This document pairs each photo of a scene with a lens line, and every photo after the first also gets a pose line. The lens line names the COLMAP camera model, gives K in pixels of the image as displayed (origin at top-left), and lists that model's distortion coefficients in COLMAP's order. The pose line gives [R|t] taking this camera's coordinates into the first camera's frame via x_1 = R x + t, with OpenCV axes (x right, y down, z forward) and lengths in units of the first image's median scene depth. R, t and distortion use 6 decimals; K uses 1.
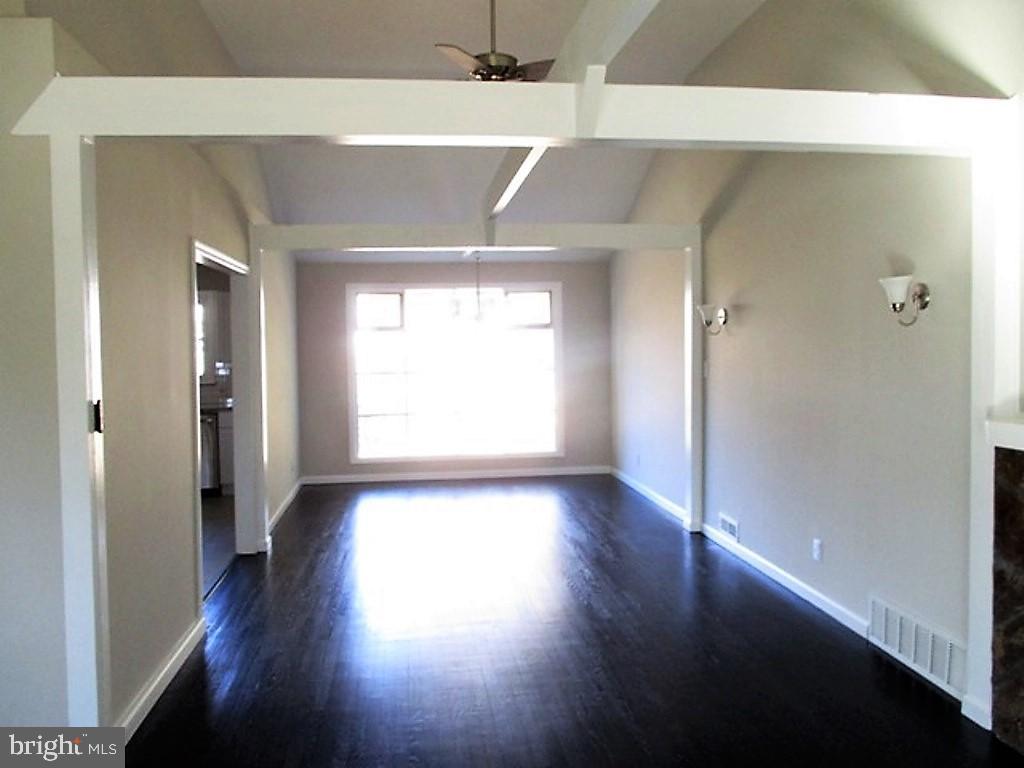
lens RADIAL K [[861.8, 0, 516.9], [0, 861.8, 369.3], [0, 0, 1]] dist [-0.017781, 0.008189]
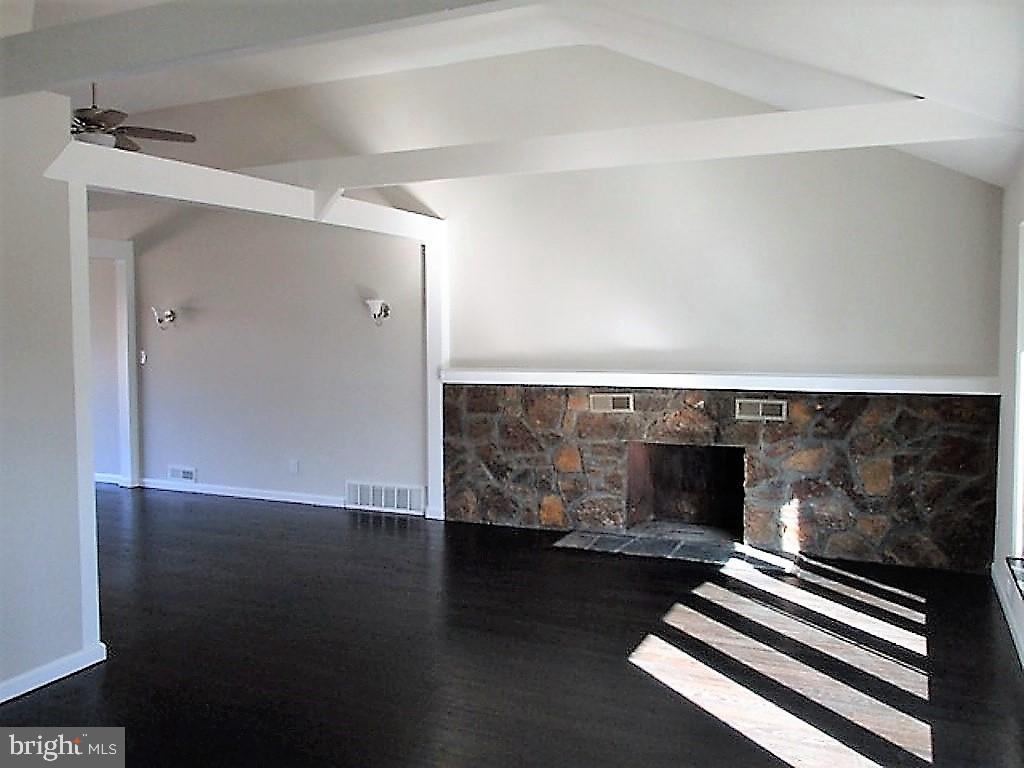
lens RADIAL K [[861.8, 0, 516.9], [0, 861.8, 369.3], [0, 0, 1]] dist [-0.017781, 0.008189]
pose [[0.521994, -0.033475, 0.852292, -0.987079], [0.028261, 0.999360, 0.021942, 0.010415], [-0.852481, 0.012633, 0.522606, -0.227920]]
